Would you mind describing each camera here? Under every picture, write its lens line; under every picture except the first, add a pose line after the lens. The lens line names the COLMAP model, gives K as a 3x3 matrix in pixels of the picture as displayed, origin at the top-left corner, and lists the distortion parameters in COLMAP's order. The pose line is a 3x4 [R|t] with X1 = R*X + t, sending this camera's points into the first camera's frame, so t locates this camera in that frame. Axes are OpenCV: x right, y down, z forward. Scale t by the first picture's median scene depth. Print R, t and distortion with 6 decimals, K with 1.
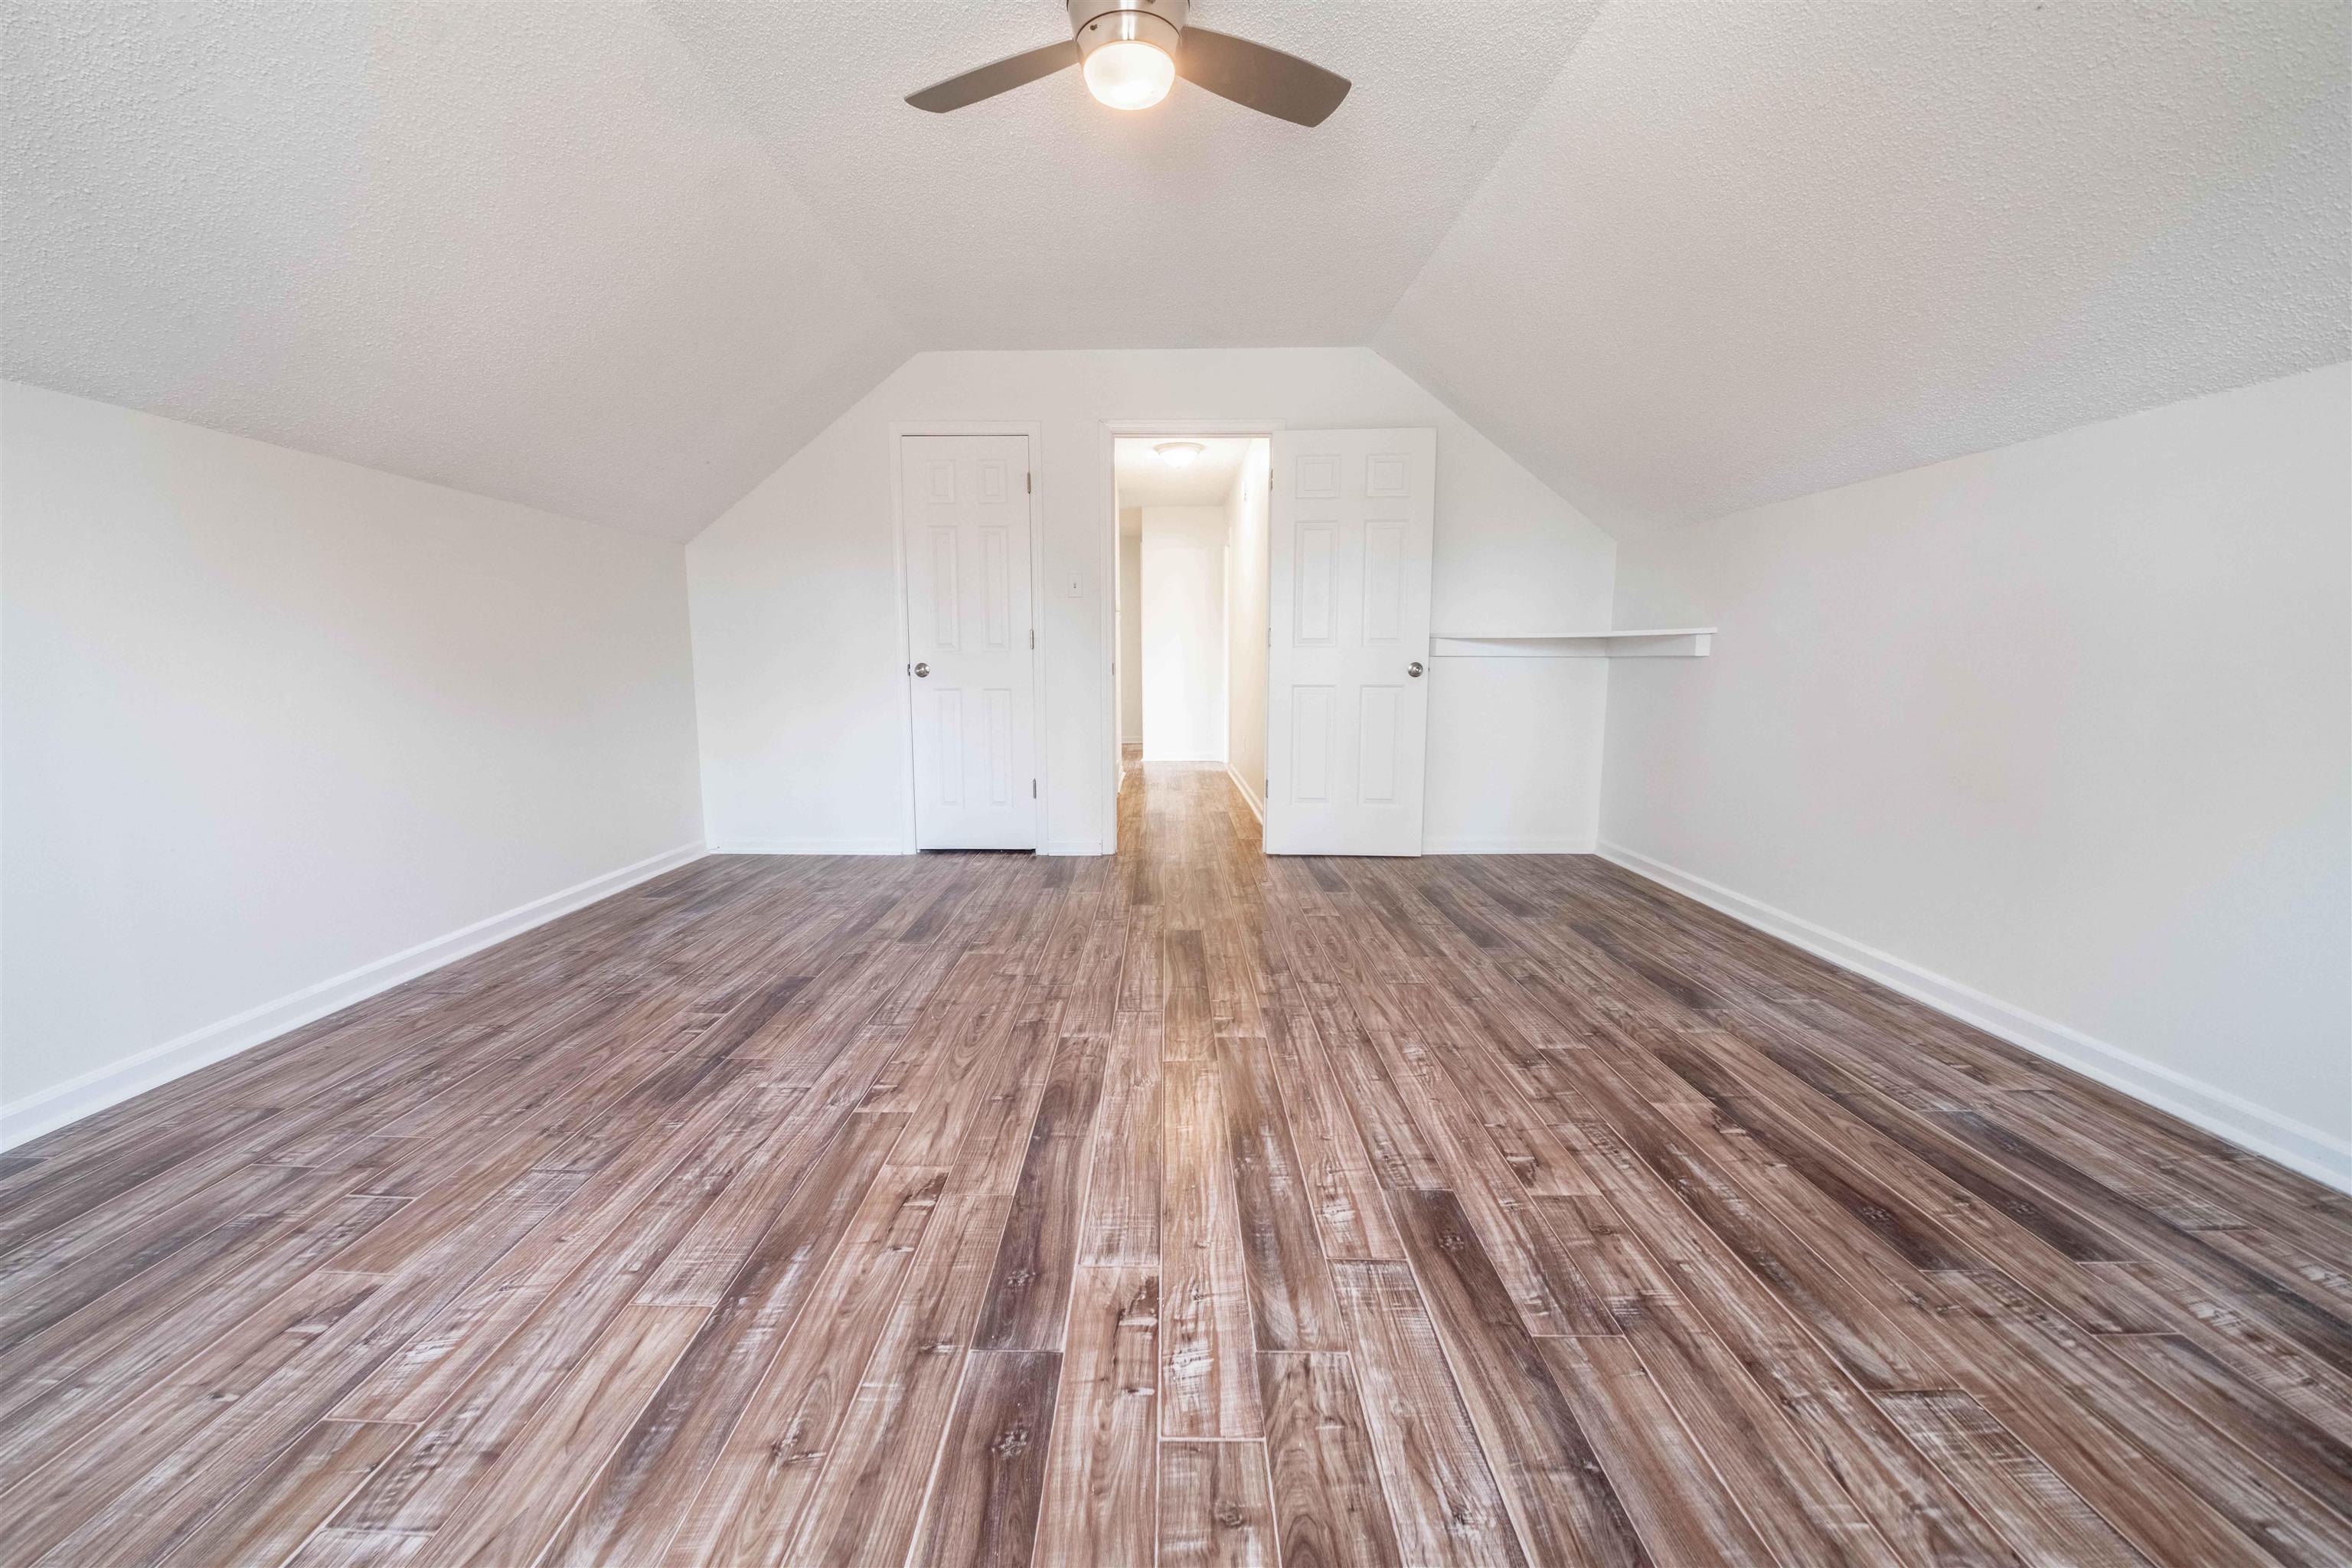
lens RADIAL K [[990.9, 0, 1140.0], [0, 990.9, 801.0], [0, 0, 1]] dist [0.006076, -0.013459]
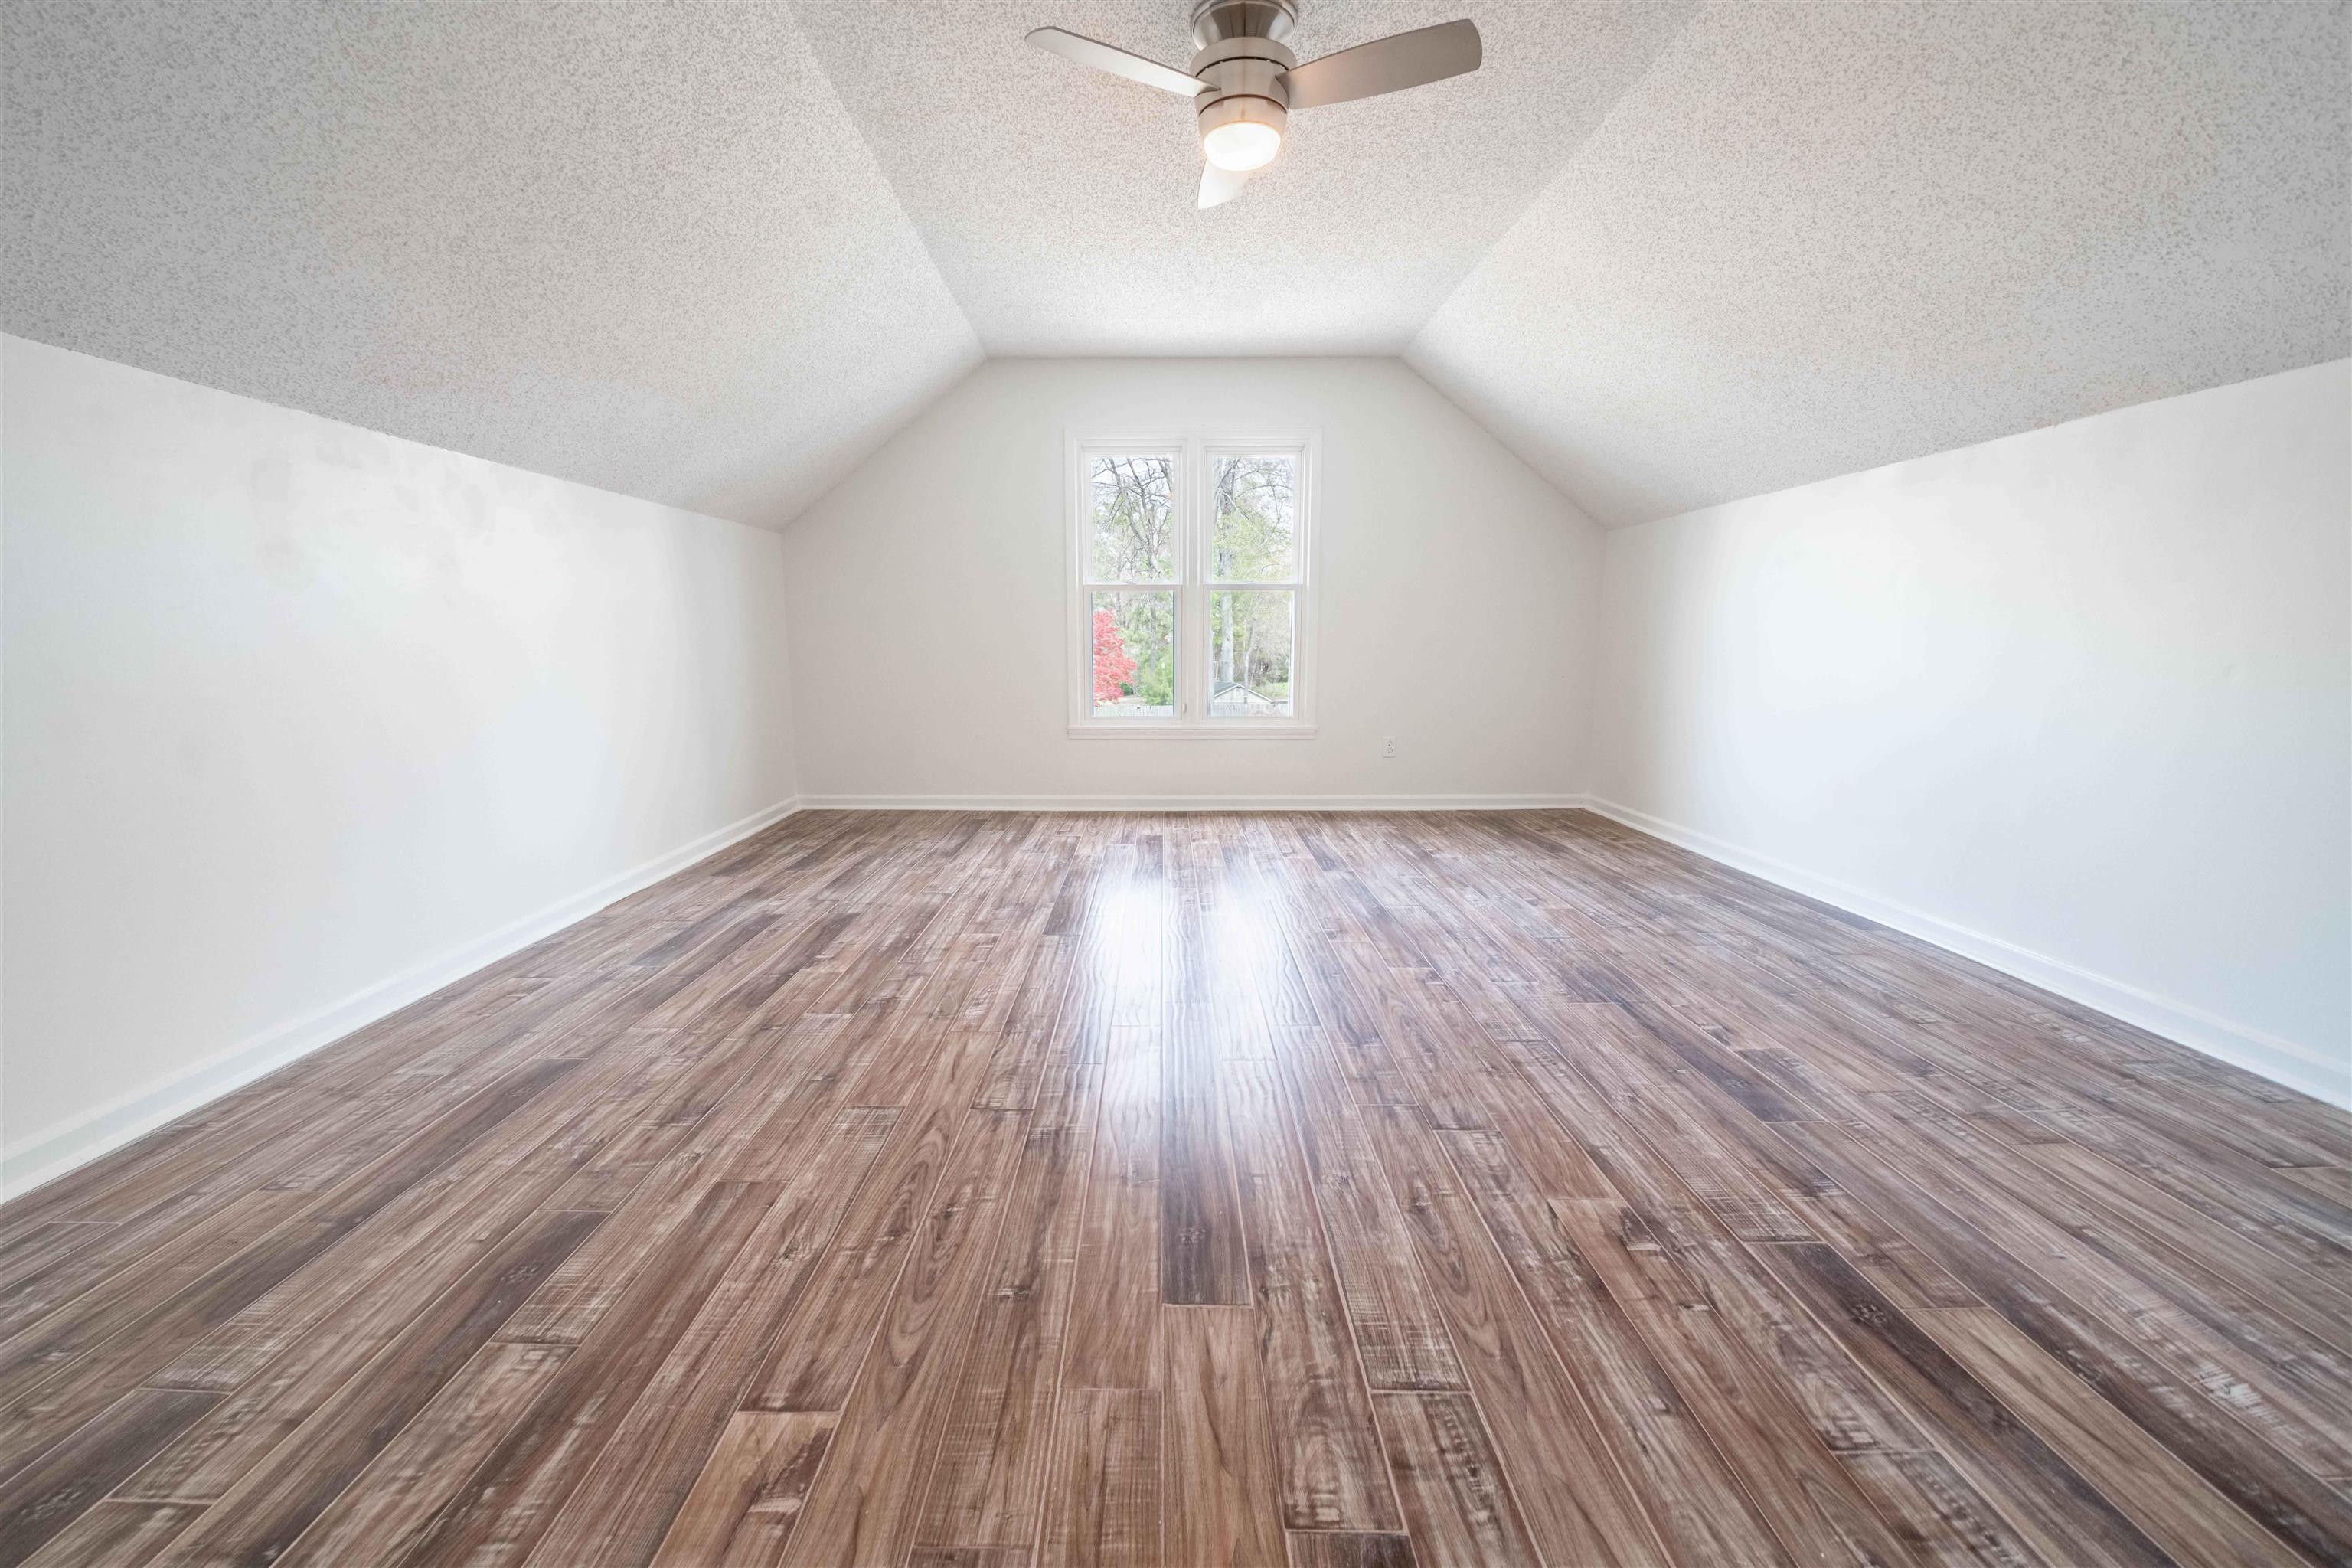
lens RADIAL K [[990.9, 0, 1140.0], [0, 990.9, 801.0], [0, 0, 1]] dist [0.006076, -0.013459]
pose [[-0.999978, 0.005477, -0.003756, 0.098923], [0.004132, 0.955868, 0.293767, -0.256510], [0.005199, 0.293745, -0.955870, 1.846299]]
